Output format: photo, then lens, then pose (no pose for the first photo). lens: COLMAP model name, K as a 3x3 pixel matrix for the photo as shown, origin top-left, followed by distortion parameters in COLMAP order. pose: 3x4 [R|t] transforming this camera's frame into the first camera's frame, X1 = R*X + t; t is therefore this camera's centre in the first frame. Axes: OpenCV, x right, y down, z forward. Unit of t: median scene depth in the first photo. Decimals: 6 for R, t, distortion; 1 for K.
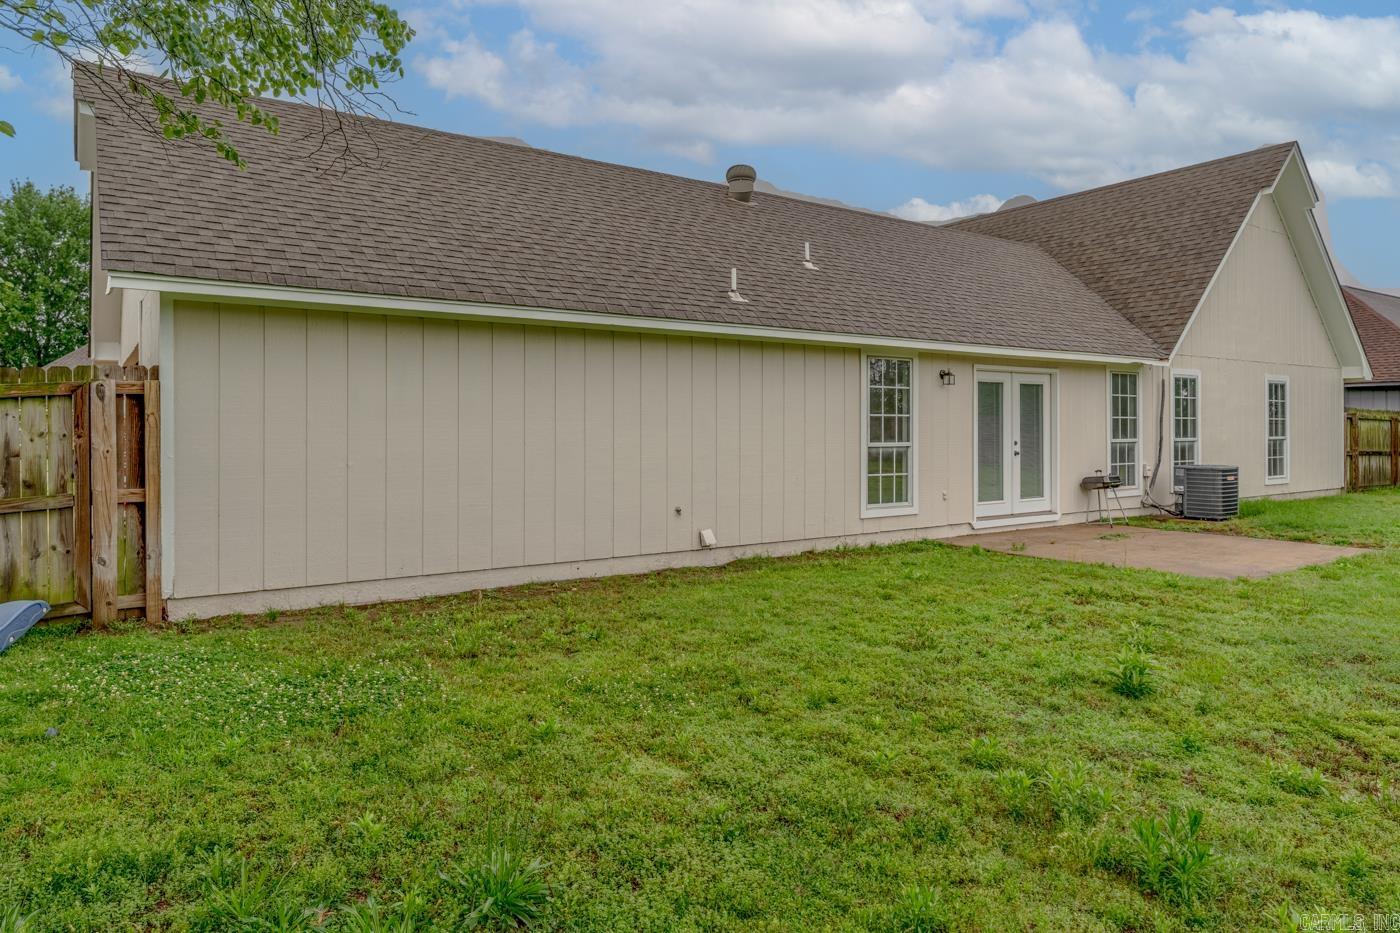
lens RADIAL K [[901.7, 0, 737.0], [0, 901.7, 431.8], [0, 0, 1]] dist [-0.000573, 0.003546]
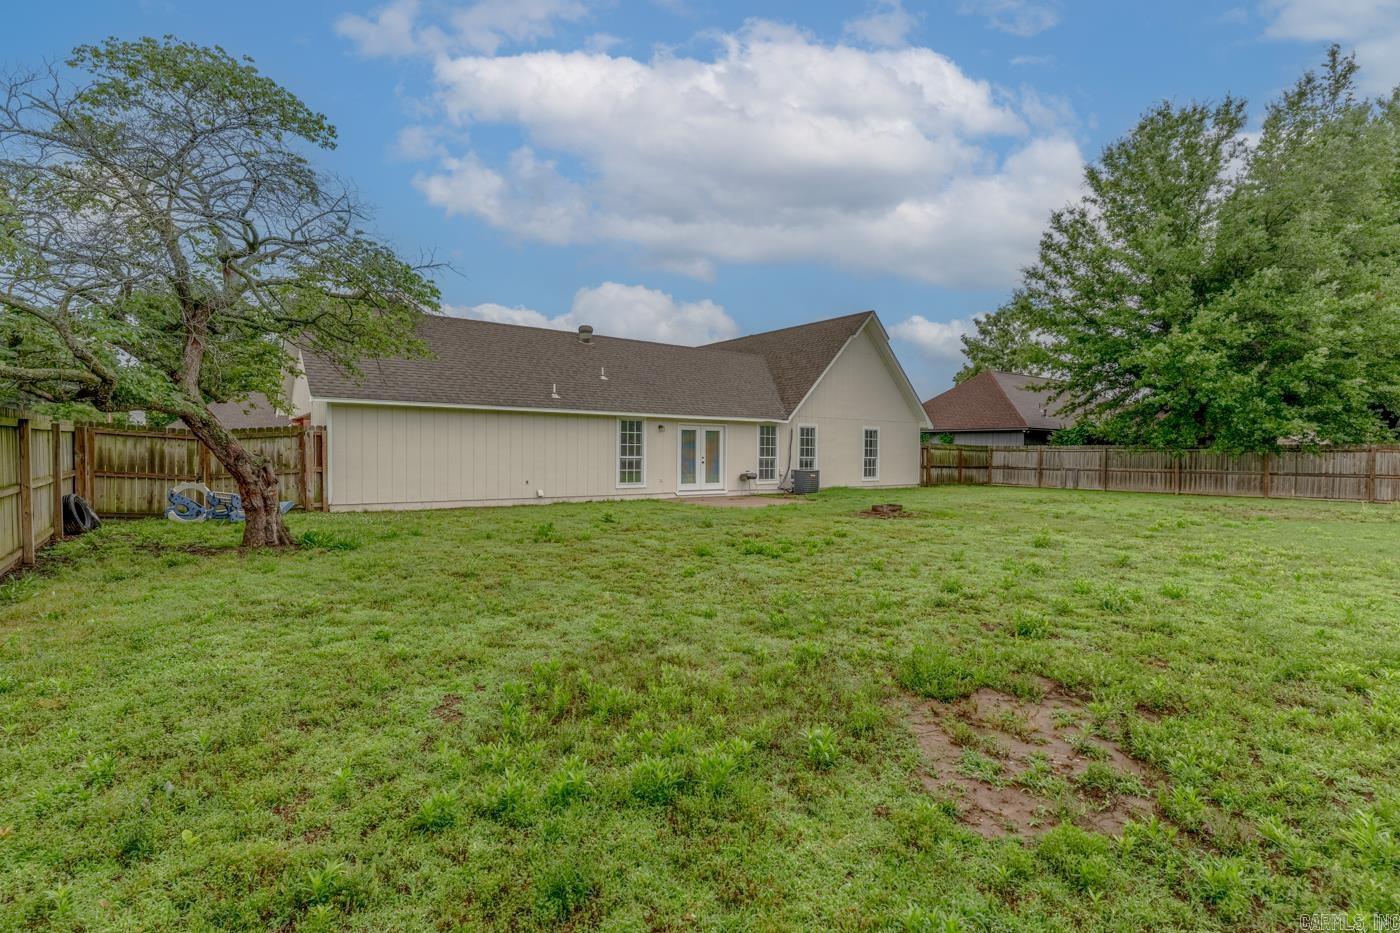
lens RADIAL K [[654.5, 0, 710.4], [0, 654.5, 470.7], [0, 0, 1]] dist [0.001973, 0.000819]
pose [[0.999749, 0.010355, 0.019843, 0.323537], [-0.010869, 0.999603, 0.025985, 0.002498], [-0.019566, -0.026194, 0.999465, -0.660789]]
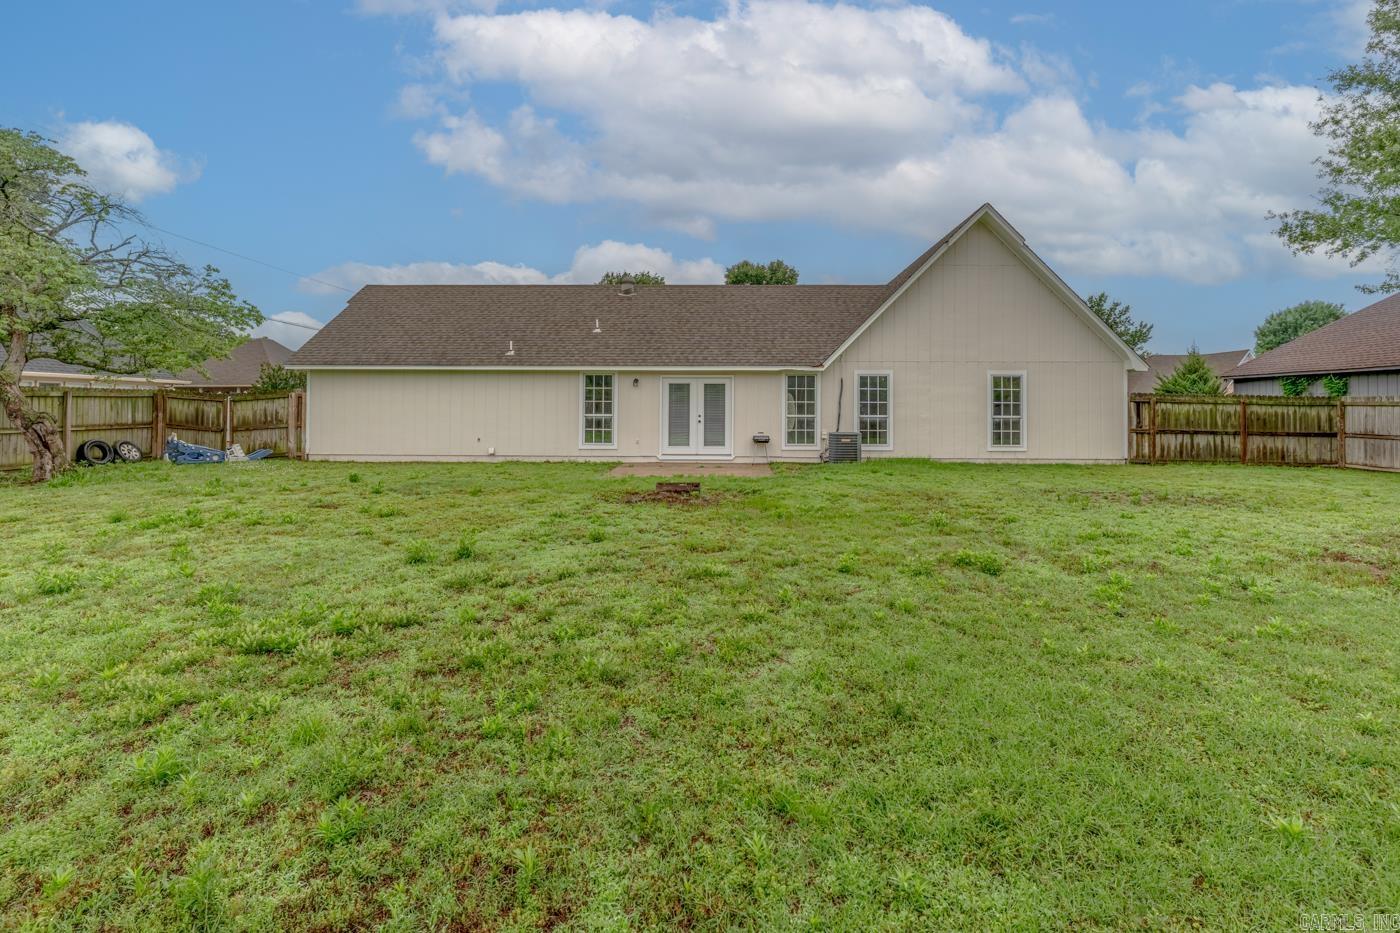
lens RADIAL K [[654.5, 0, 726.6], [0, 654.5, 406.9], [0, 0, 1]] dist [0.001973, 0.000819]
pose [[0.805652, 0.003837, -0.592377, 1.261888], [-0.007845, 0.999960, -0.004193, -0.001577], [0.592338, 0.008025, 0.805650, -0.061039]]
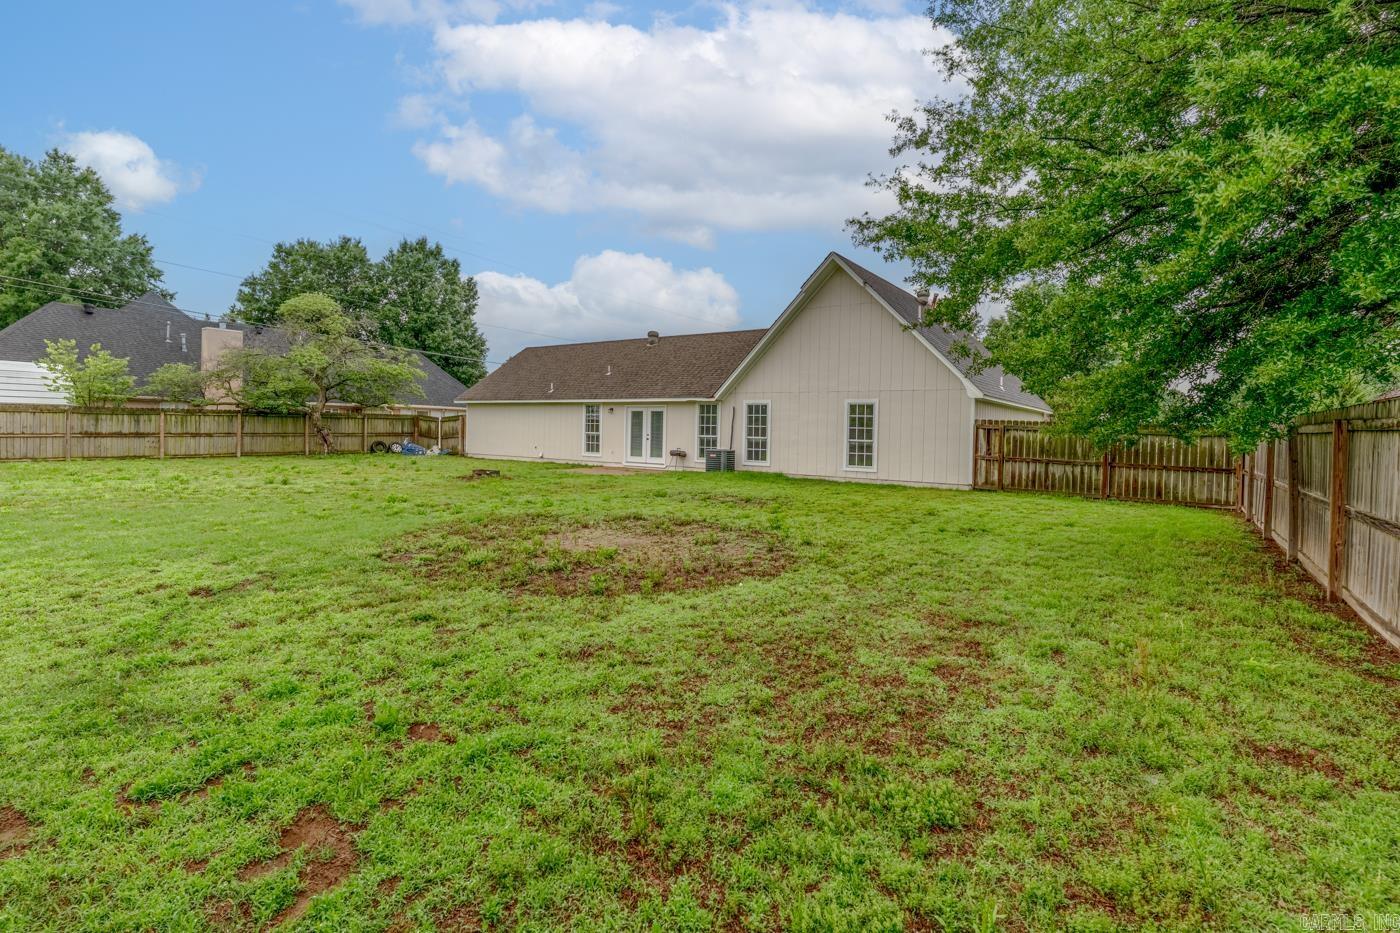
lens RADIAL K [[654.5, 0, 730.7], [0, 654.5, 469.0], [0, 0, 1]] dist [0.001973, 0.000819]
pose [[0.359810, 0.064092, -0.930822, 2.313031], [-0.026989, 0.997935, 0.058280, -0.006014], [0.932635, 0.004152, 0.360797, 0.603528]]
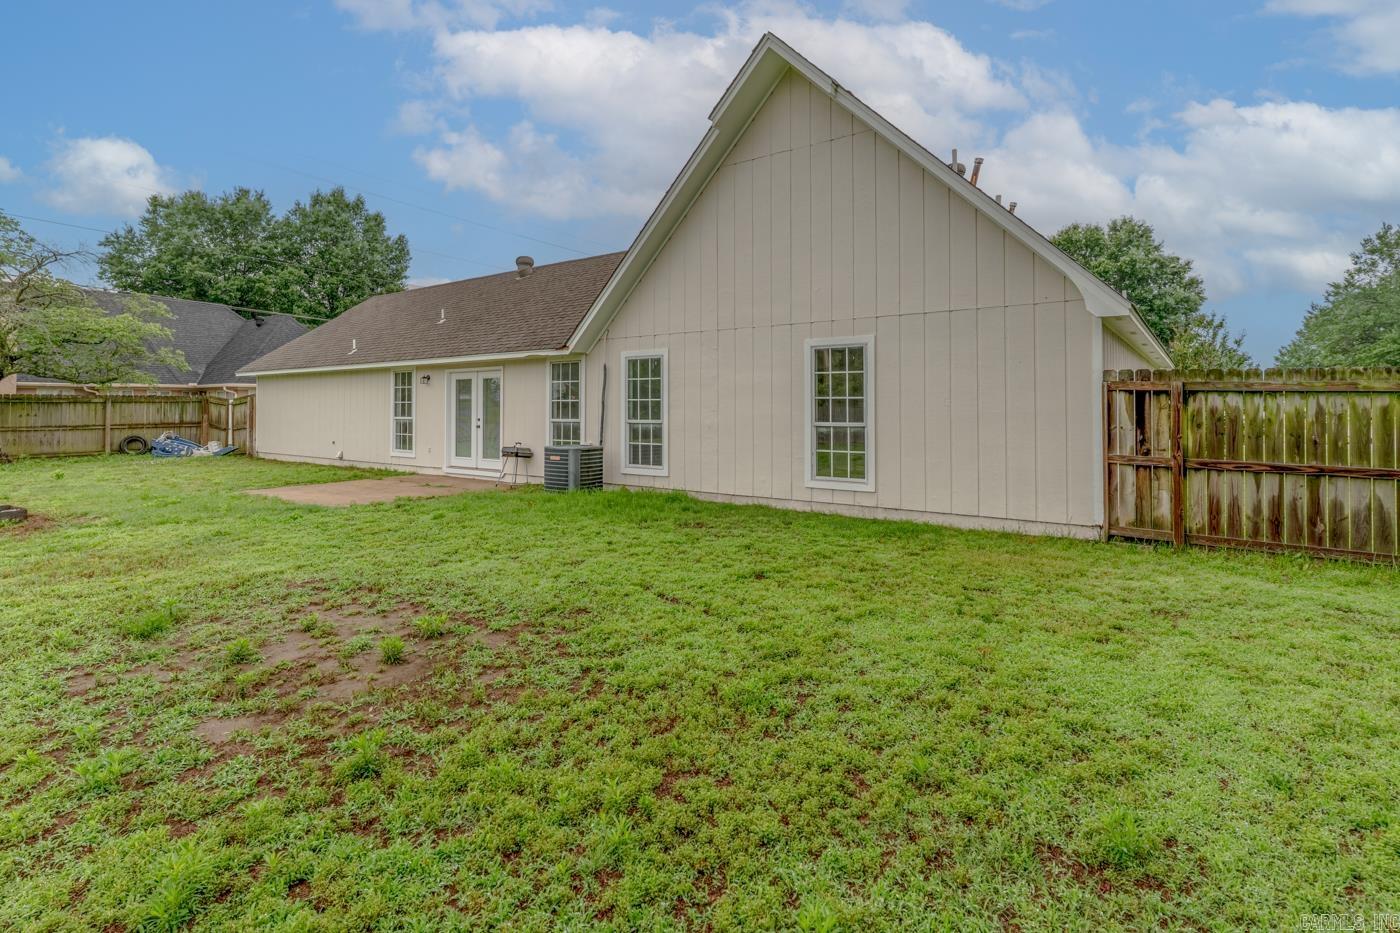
lens RADIAL K [[654.5, 0, 730.8], [0, 654.5, 406.9], [0, 0, 1]] dist [0.001973, 0.000819]
pose [[0.343591, 0.000435, -0.939119, 1.580227], [-0.004123, 0.999991, -0.001045, -0.009656], [0.939110, 0.004231, 0.343590, 1.113052]]
